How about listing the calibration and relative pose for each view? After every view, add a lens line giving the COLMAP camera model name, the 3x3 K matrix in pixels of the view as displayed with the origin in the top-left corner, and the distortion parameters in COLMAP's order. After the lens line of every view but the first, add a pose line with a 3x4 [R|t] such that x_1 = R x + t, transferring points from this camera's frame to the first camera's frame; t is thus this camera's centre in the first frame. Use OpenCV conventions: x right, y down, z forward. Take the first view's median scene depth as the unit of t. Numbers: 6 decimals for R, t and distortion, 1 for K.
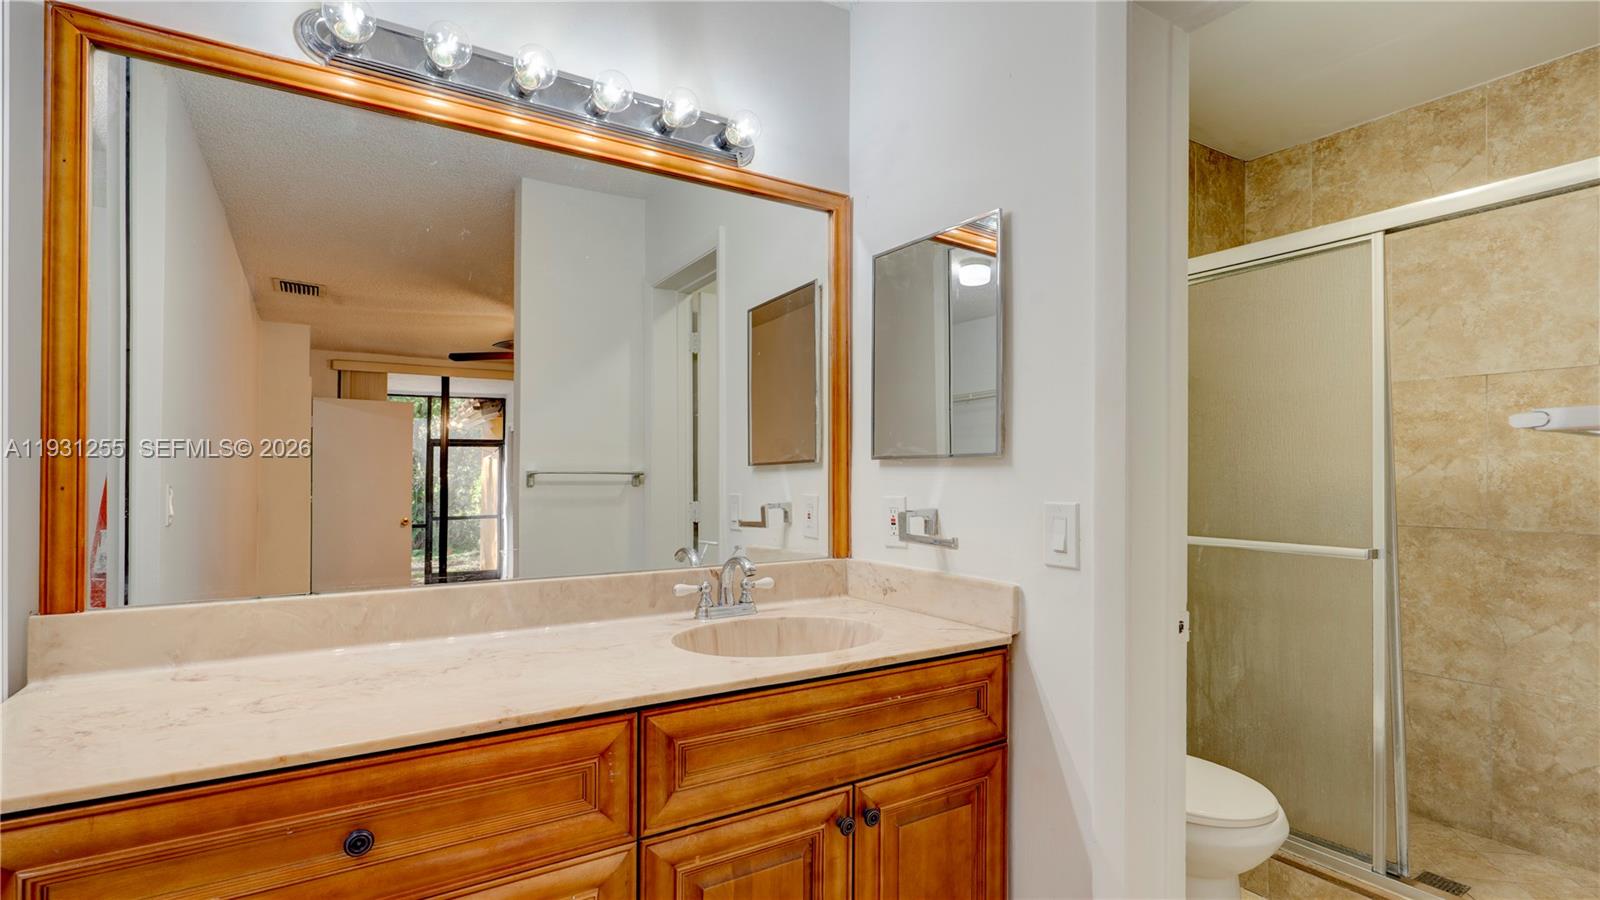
lens RADIAL K [[728.9, 0, 797.9], [0, 728.9, 464.9], [0, 0, 1]] dist [-0.001045, -0.000189]
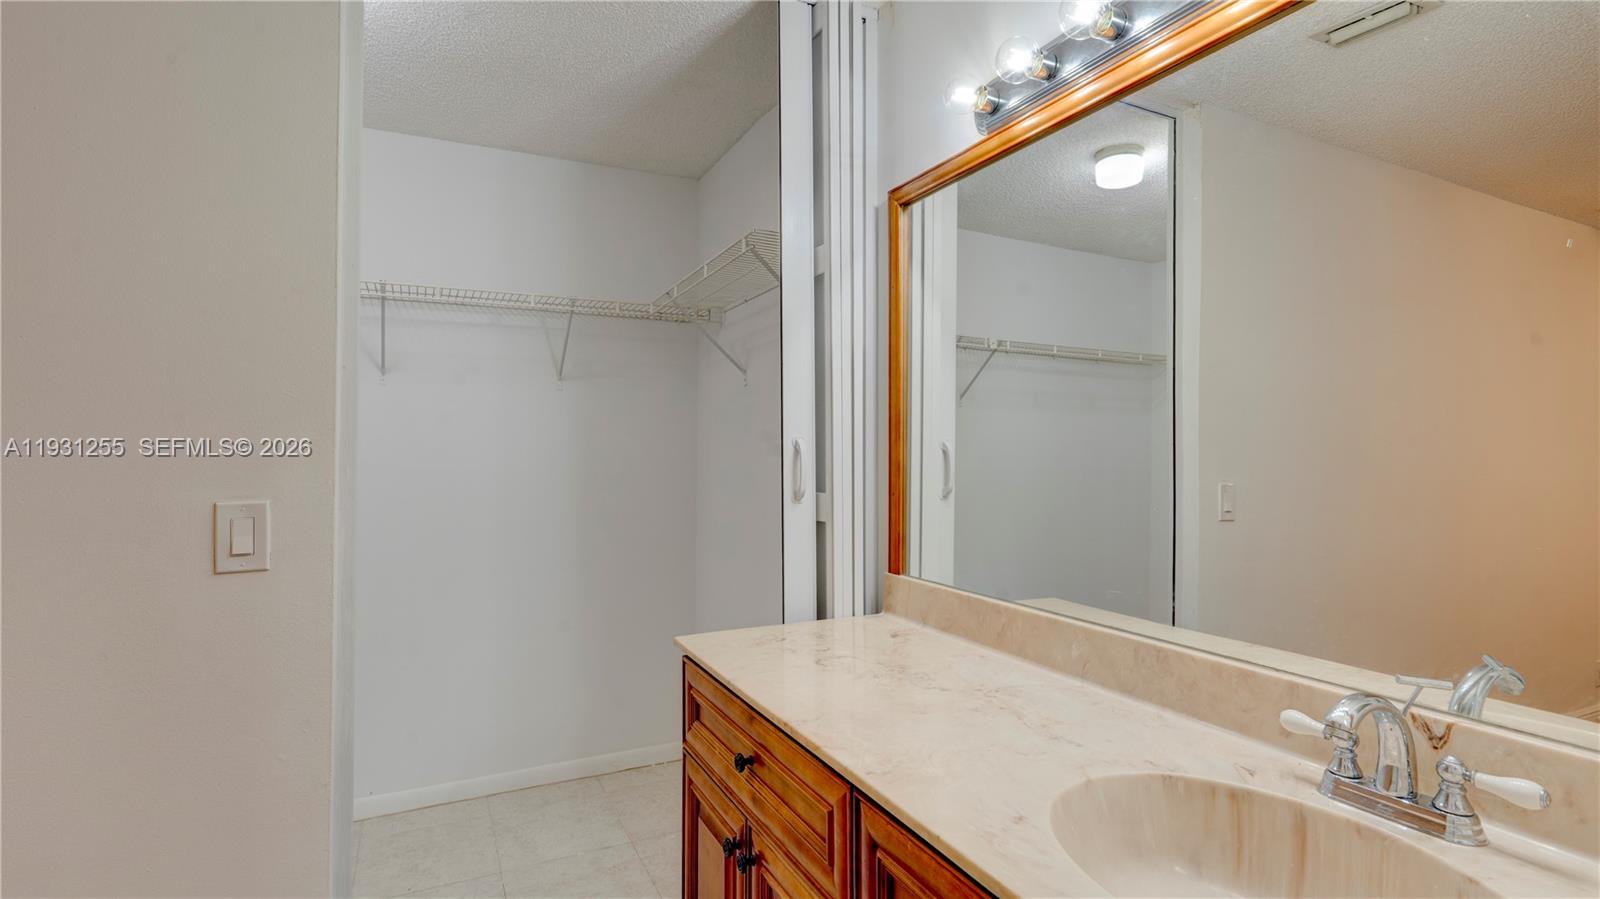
lens RADIAL K [[728.9, 0, 797.9], [0, 728.9, 464.4], [0, 0, 1]] dist [-0.001045, -0.000189]
pose [[-0.071906, 0.008197, -0.997378, 0.591166], [0.012527, 0.999895, 0.007315, -0.051839], [0.997333, -0.011968, -0.072001, 0.901914]]
